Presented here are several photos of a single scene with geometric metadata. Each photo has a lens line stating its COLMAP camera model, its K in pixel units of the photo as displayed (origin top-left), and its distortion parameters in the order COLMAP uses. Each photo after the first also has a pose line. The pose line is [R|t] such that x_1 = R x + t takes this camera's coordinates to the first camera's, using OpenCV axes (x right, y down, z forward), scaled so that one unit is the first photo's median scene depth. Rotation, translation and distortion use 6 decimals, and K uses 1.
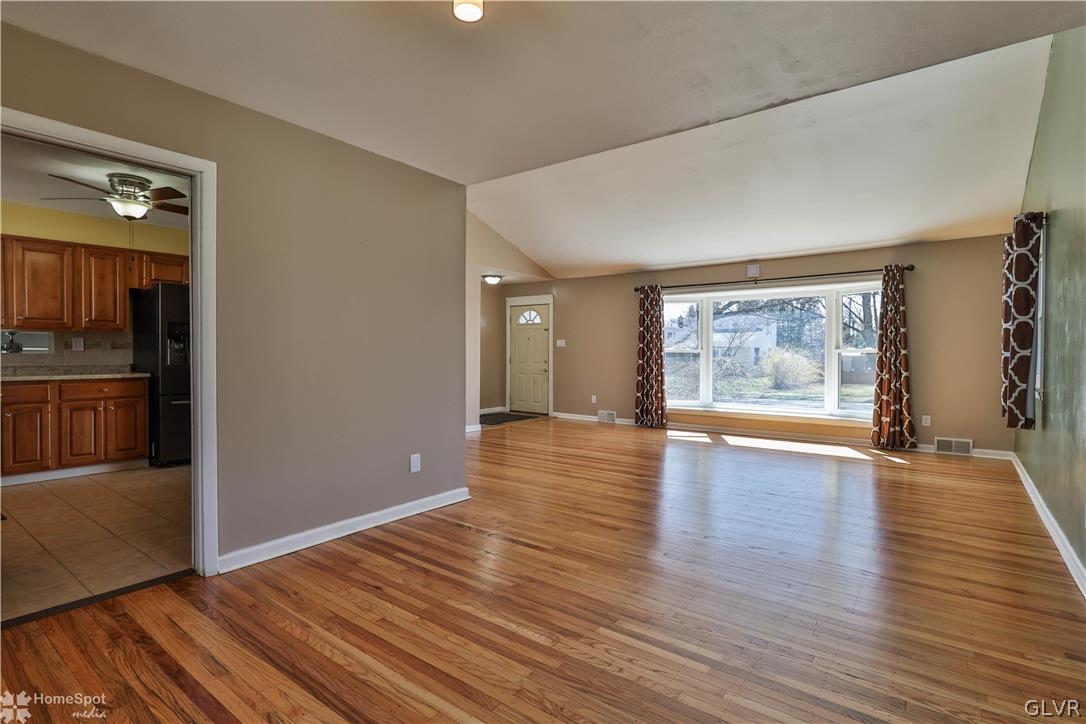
lens RADIAL K [[538.4, 0, 533.0], [0, 538.4, 358.8], [0, 0, 1]] dist [-0.000412, 0.000019]
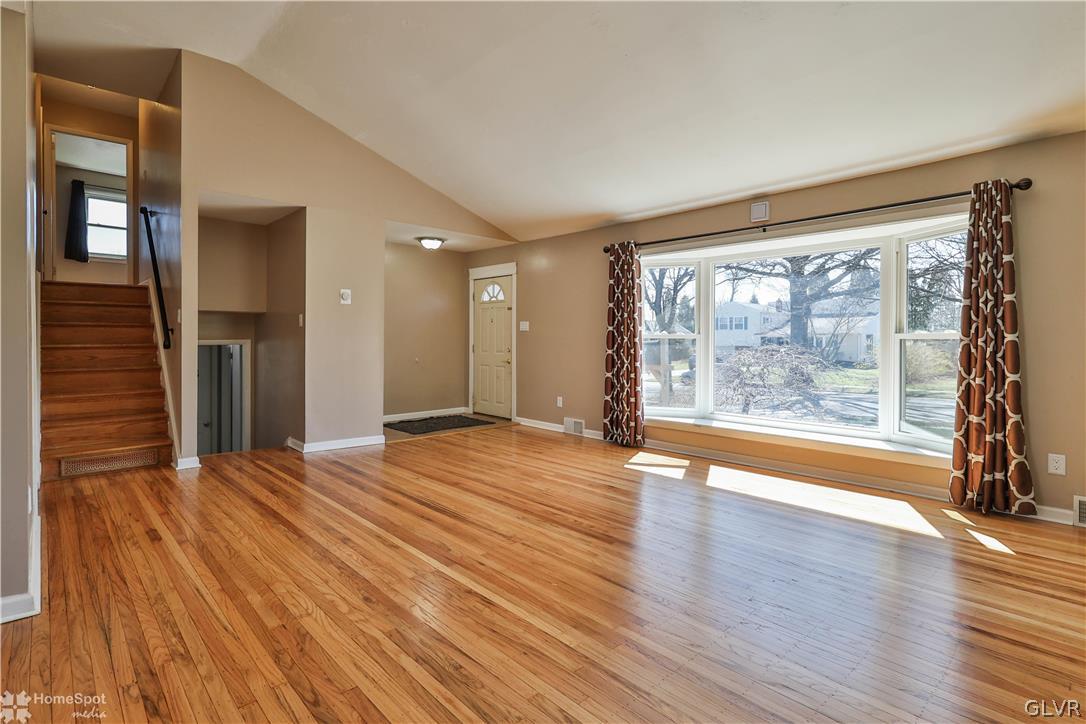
lens RADIAL K [[547.1, 0, 545.1], [0, 547.1, 342.9], [0, 0, 1]] dist [-0.000795, -0.000851]
pose [[0.987671, 0.003043, -0.156512, 0.305202], [-0.003907, 0.999979, -0.005209, -0.002497], [0.156493, 0.005757, 0.987662, 0.372682]]
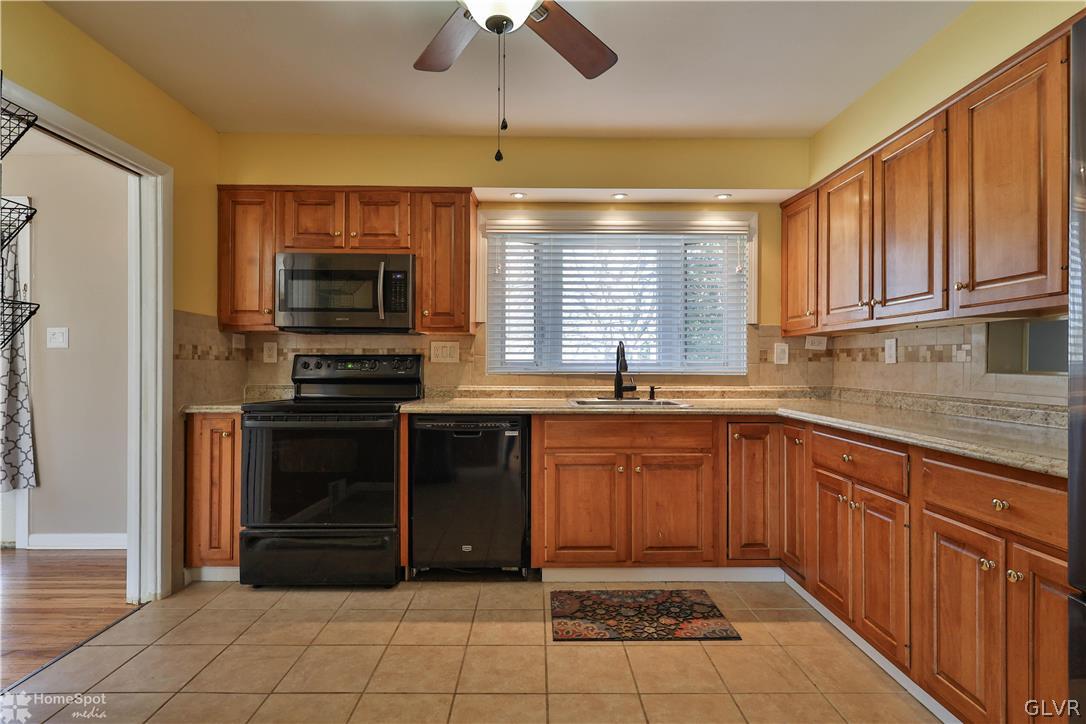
lens RADIAL K [[542.4, 0, 547.0], [0, 542.4, 361.4], [0, 0, 1]] dist [0.000587, 0.000166]
pose [[-0.777179, -0.006650, -0.629244, -0.340784], [-0.011316, 0.999930, 0.003409, -0.012601], [0.629178, 0.009770, -0.777200, 0.852946]]
